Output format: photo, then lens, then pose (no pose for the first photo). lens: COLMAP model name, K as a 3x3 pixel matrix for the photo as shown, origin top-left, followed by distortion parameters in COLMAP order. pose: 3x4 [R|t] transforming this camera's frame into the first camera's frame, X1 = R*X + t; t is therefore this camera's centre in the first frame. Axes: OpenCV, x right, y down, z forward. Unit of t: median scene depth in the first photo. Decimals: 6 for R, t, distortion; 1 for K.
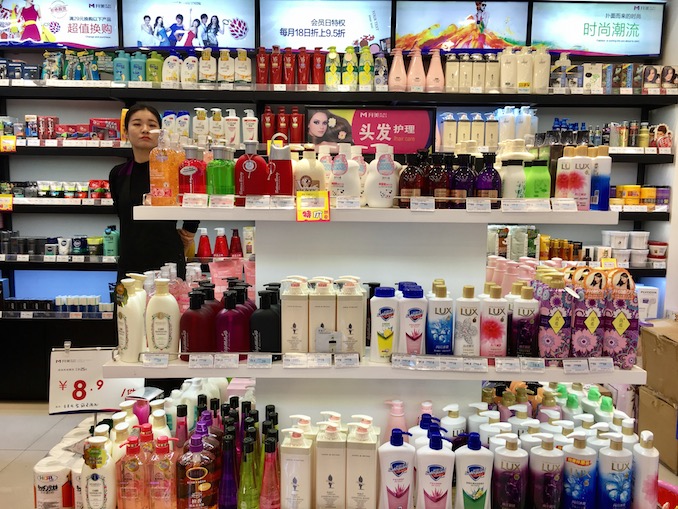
lens RADIAL K [[590.0, 0, 339.0], [0, 590.0, 254.5], [0, 0, 1]] dist [0.027744, -0.010957]
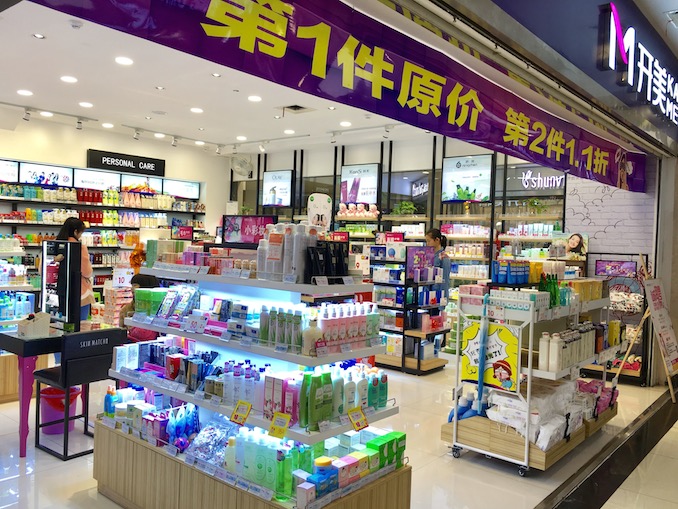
lens RADIAL K [[590.0, 0, 339.0], [0, 590.0, 254.5], [0, 0, 1]] dist [0.027744, -0.010957]
pose [[0.638512, -0.013417, 0.769495, -1.459265], [0.074214, 0.996262, -0.044210, 0.162858], [-0.766025, 0.085336, 0.637121, -1.615063]]
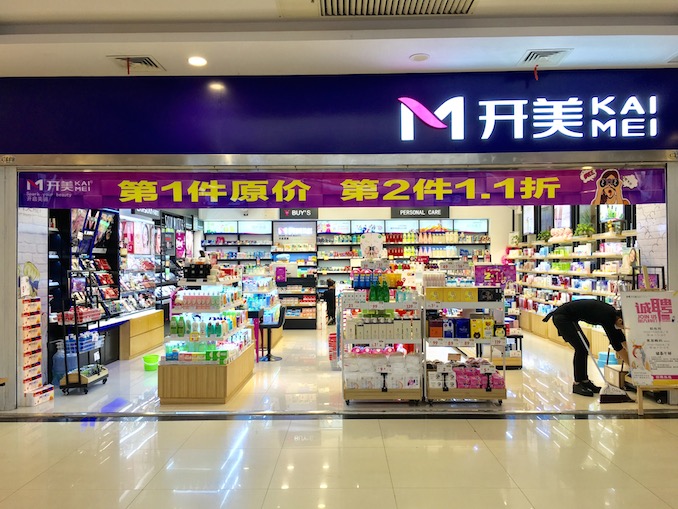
lens RADIAL K [[590.0, 0, 339.0], [0, 590.0, 254.5], [0, 0, 1]] dist [0.027744, -0.010957]
pose [[0.999518, -0.020469, -0.023323, -0.364585], [0.017043, 0.990194, -0.138657, 0.348626], [0.025933, 0.138193, 0.990066, -2.975164]]
